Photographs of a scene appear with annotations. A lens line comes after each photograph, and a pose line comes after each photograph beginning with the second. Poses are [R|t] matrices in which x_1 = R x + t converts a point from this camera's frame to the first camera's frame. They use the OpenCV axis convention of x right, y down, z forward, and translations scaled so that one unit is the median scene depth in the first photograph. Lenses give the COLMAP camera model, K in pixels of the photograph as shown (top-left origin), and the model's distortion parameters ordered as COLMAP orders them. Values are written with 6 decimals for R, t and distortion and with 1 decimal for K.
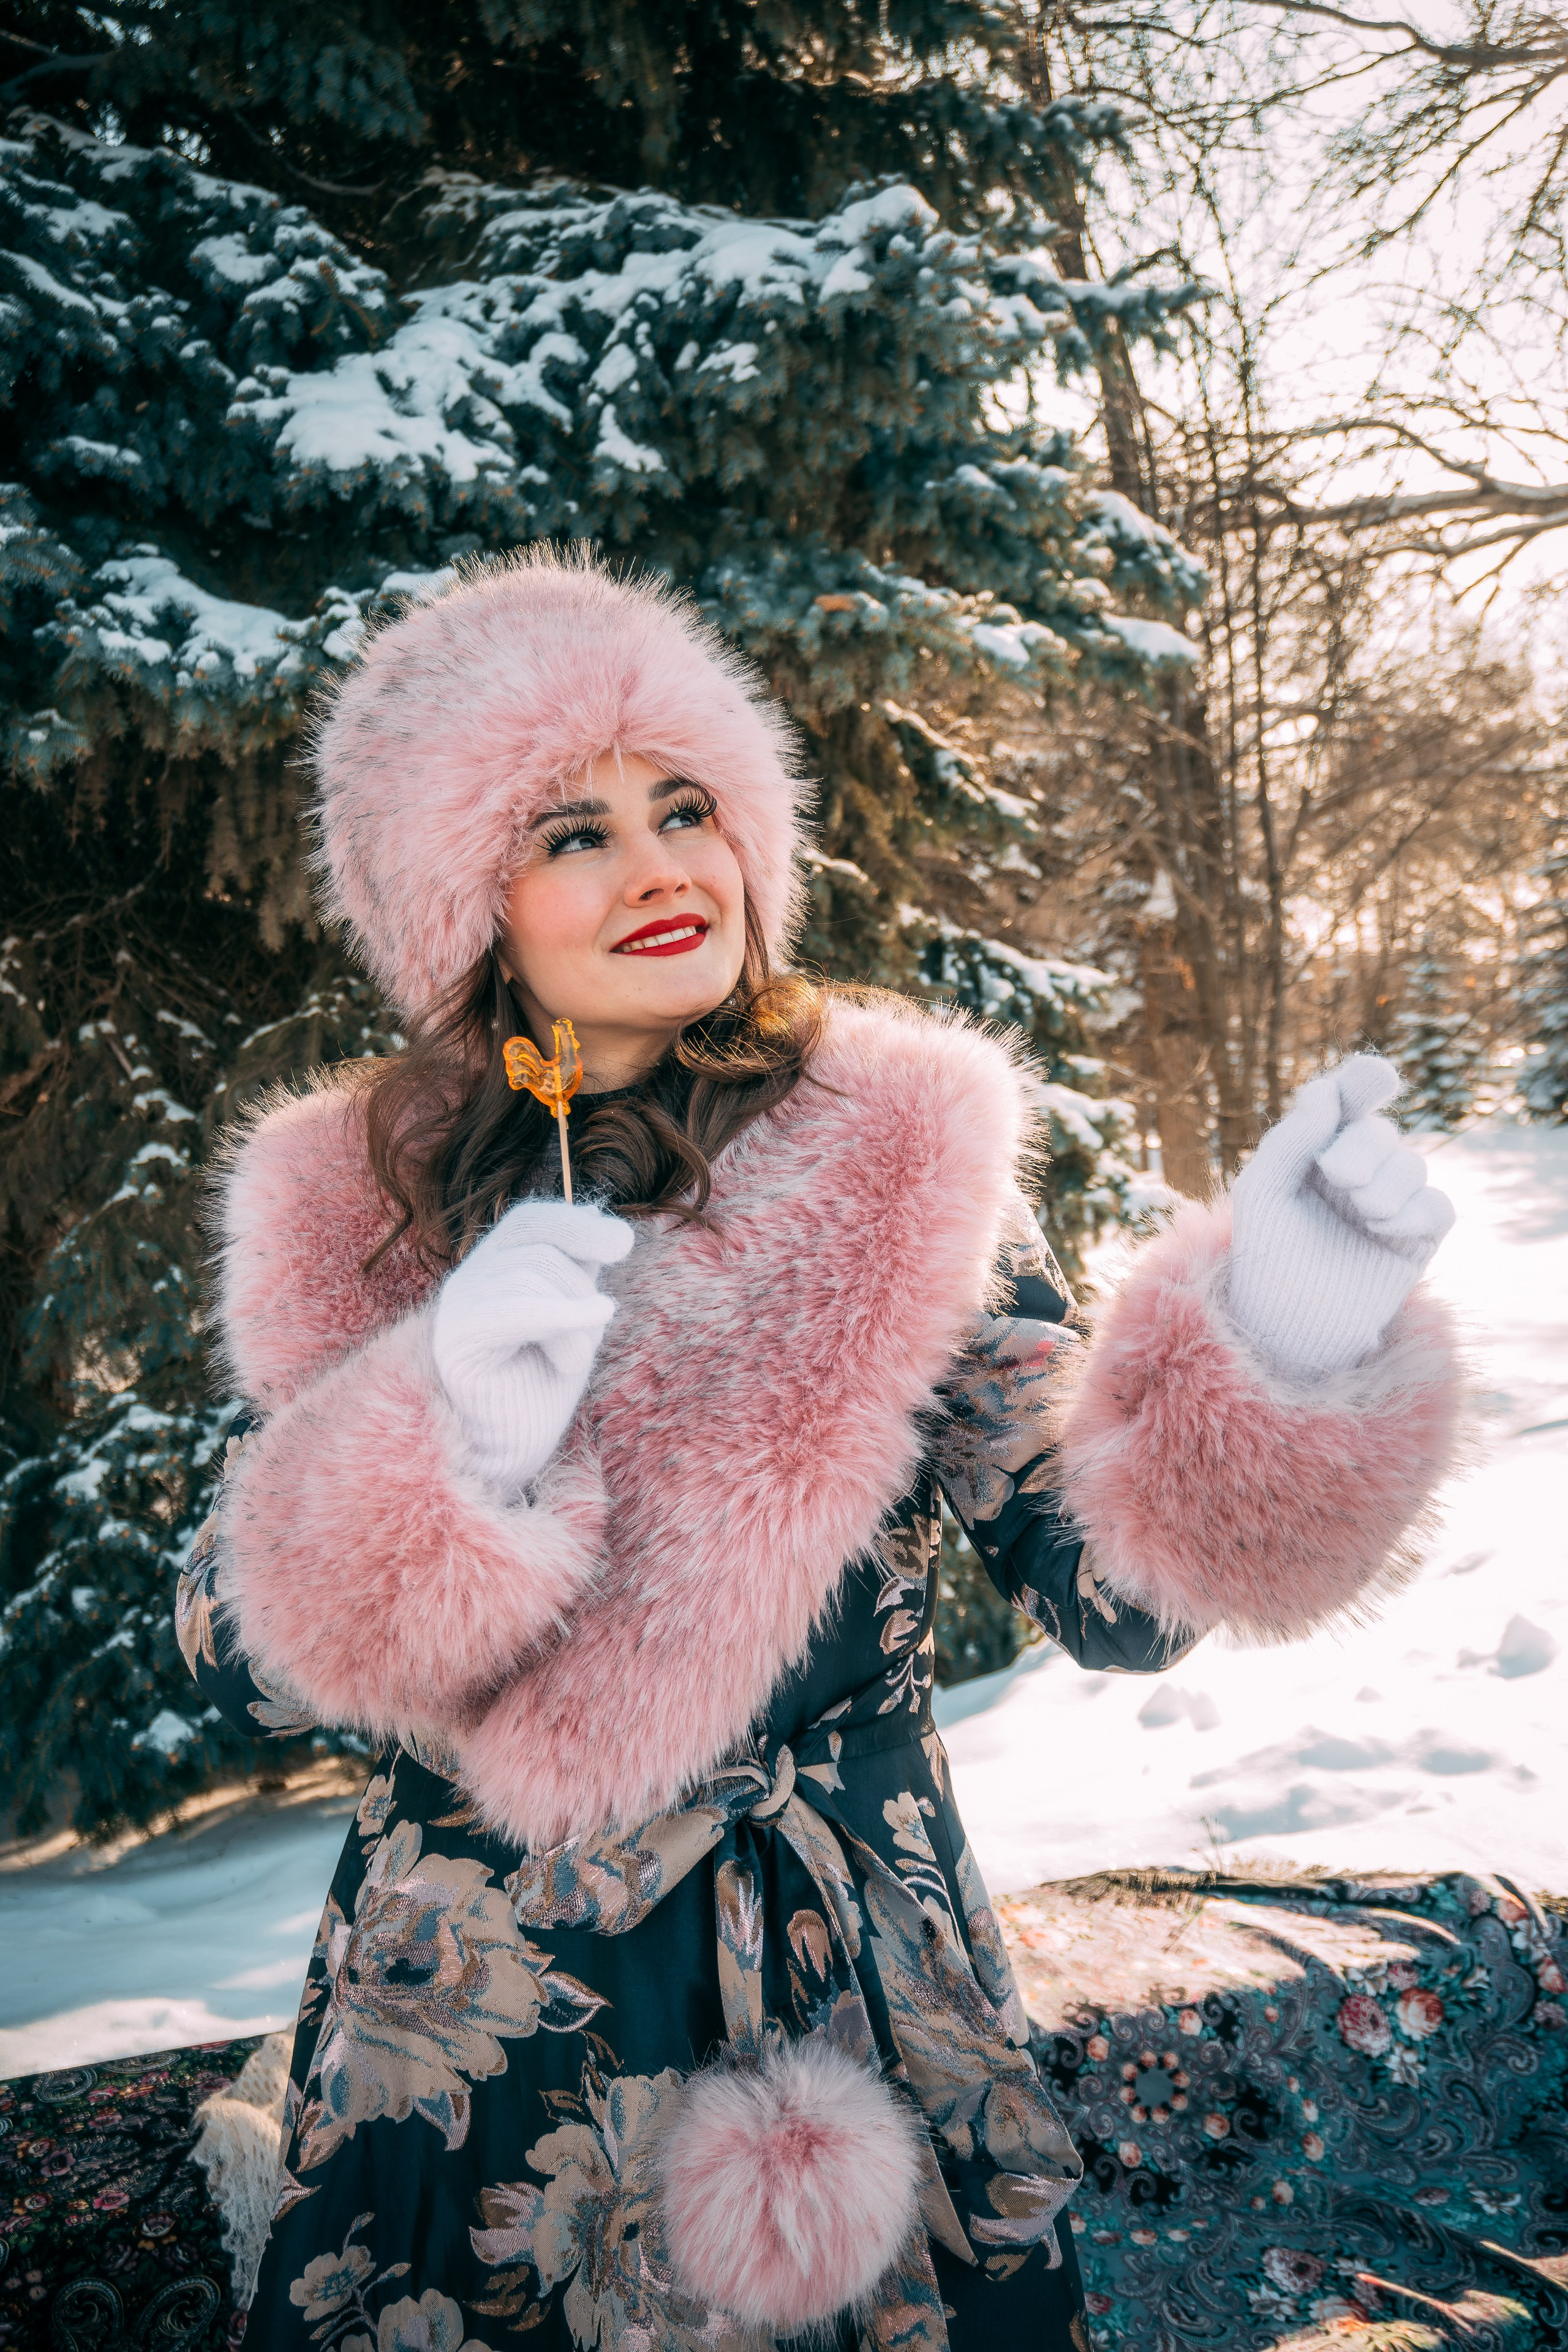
lens RADIAL K [[2078.9, 0, 784.0], [0, 2078.9, 1176.0], [0, 0, 1]] dist [-0.003415, 0.004353]
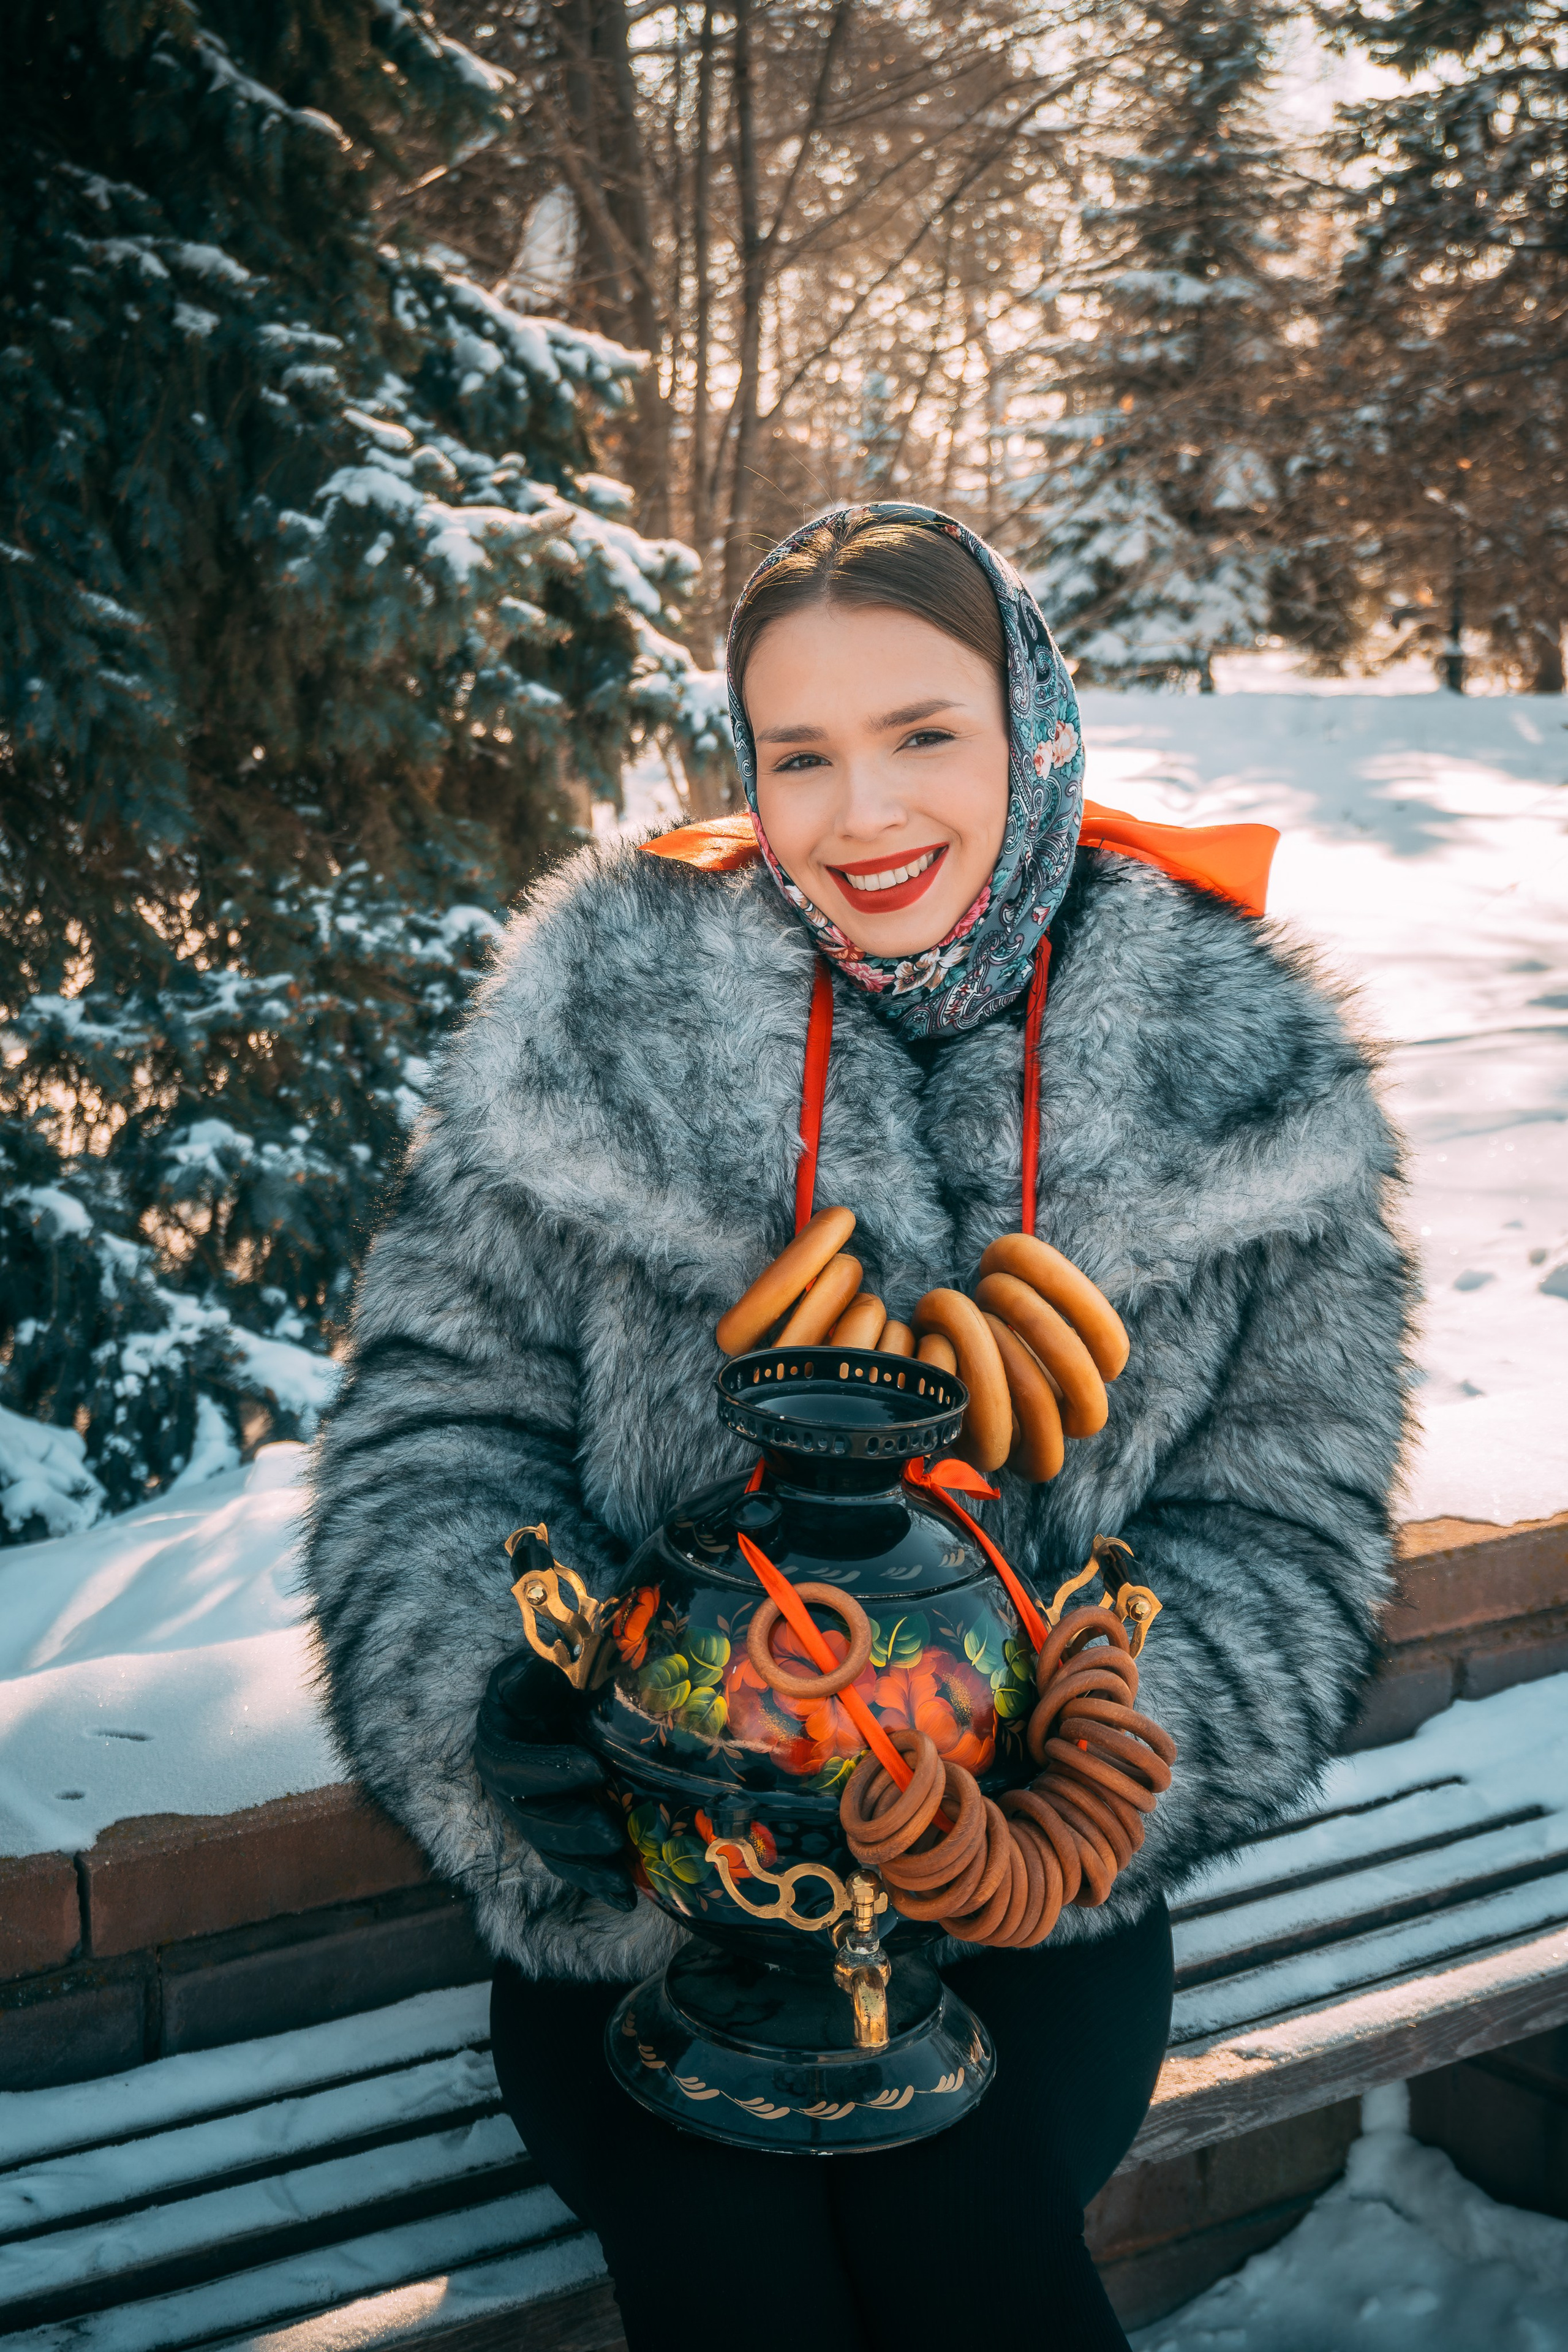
lens RADIAL K [[3401.8, 0, 784.0], [0, 3401.8, 1176.0], [0, 0, 1]] dist [0.049051, -0.119698]
pose [[0.954676, 0.013435, 0.297344, -0.163965], [-0.049713, 0.992146, 0.114785, 0.049704], [-0.293466, -0.124364, 0.947846, -0.062841]]
